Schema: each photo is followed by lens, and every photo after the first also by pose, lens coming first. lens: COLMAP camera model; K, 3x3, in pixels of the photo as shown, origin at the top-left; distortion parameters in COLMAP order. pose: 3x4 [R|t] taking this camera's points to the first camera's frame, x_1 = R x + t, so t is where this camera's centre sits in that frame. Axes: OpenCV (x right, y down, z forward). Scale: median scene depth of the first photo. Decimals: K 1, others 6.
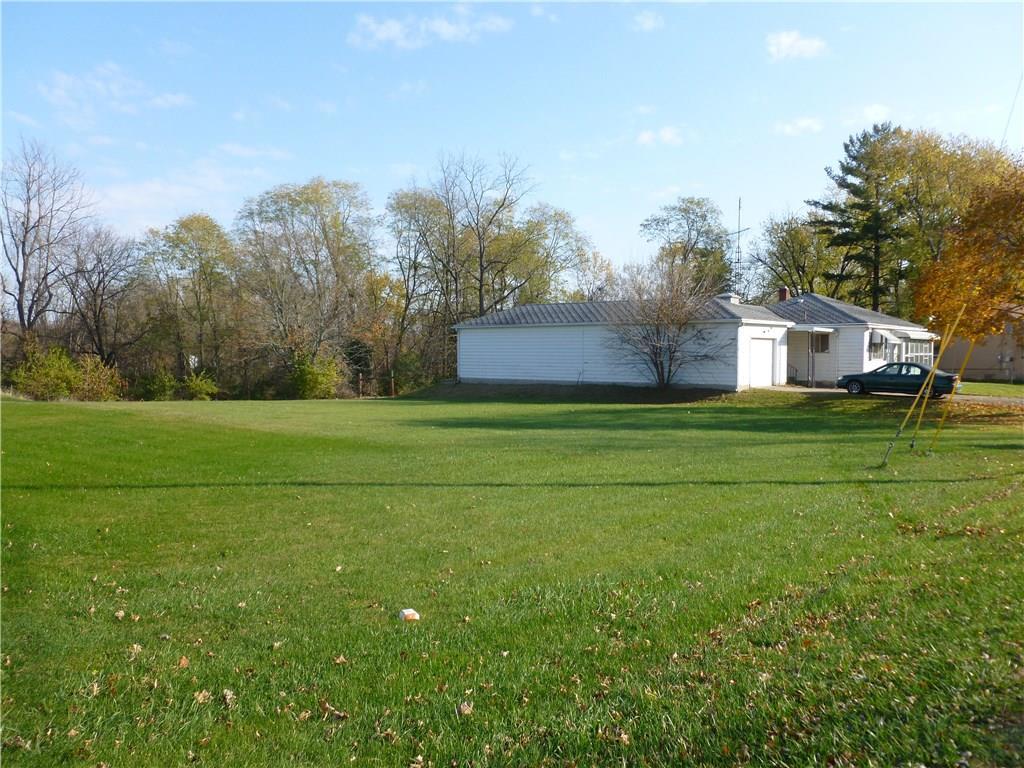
lens RADIAL K [[864.6, 0, 512.0], [0, 864.6, 384.0], [0, 0, 1]] dist [-0.044262, 0.008534]
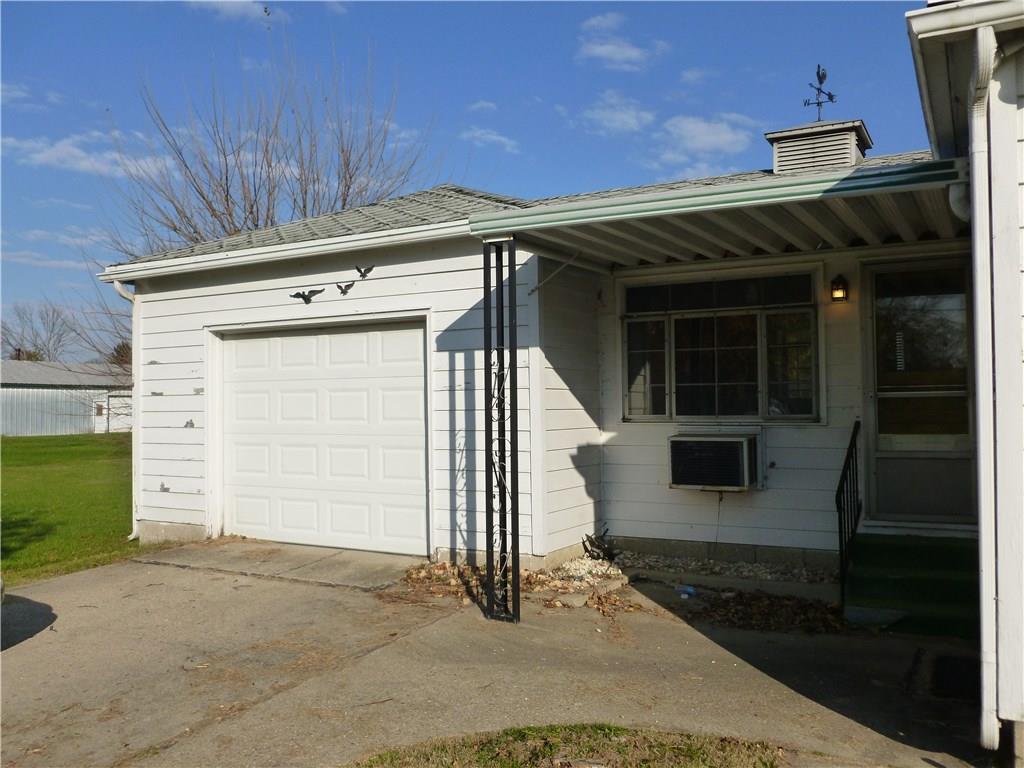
lens RADIAL K [[864.6, 0, 512.0], [0, 864.6, 384.0], [0, 0, 1]] dist [-0.044262, 0.008534]
pose [[0.178426, -0.028532, -0.983540, 0.250303], [-0.028788, 0.999000, -0.034203, -0.015537], [0.983532, 0.034416, 0.177426, 0.489150]]
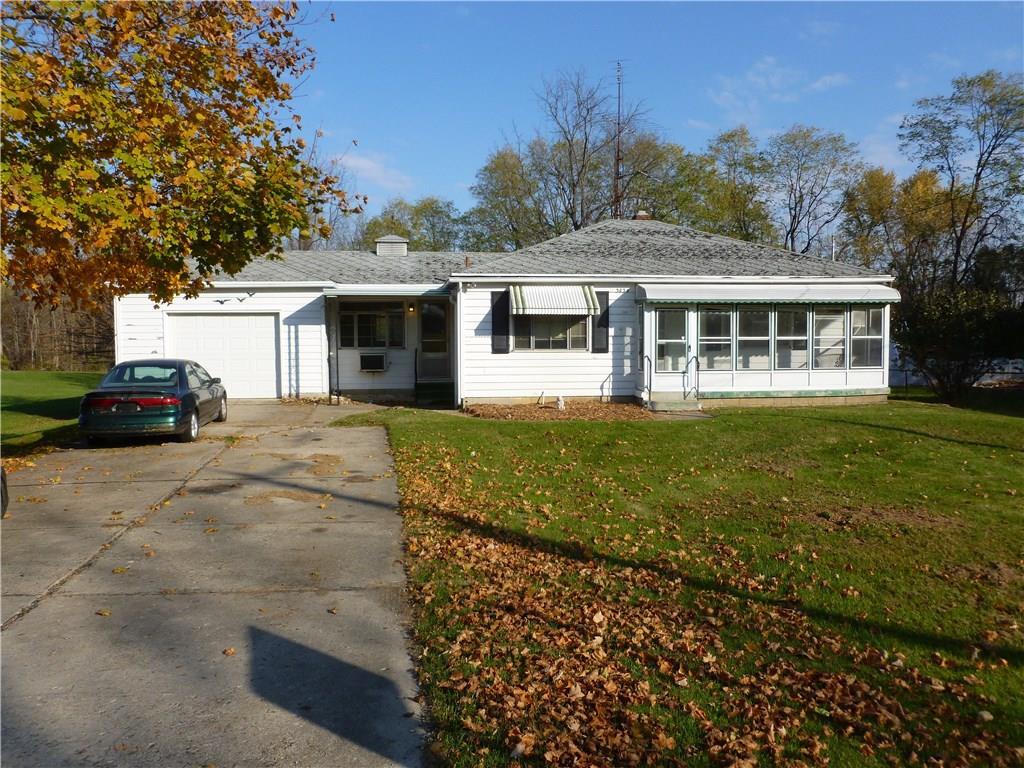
lens RADIAL K [[864.6, 0, 512.0], [0, 864.6, 384.0], [0, 0, 1]] dist [-0.044262, 0.008534]
pose [[0.718760, 0.031969, -0.694522, 0.398483], [-0.019368, 0.999475, 0.025962, -0.011981], [0.694988, -0.005209, 0.719002, 0.350124]]
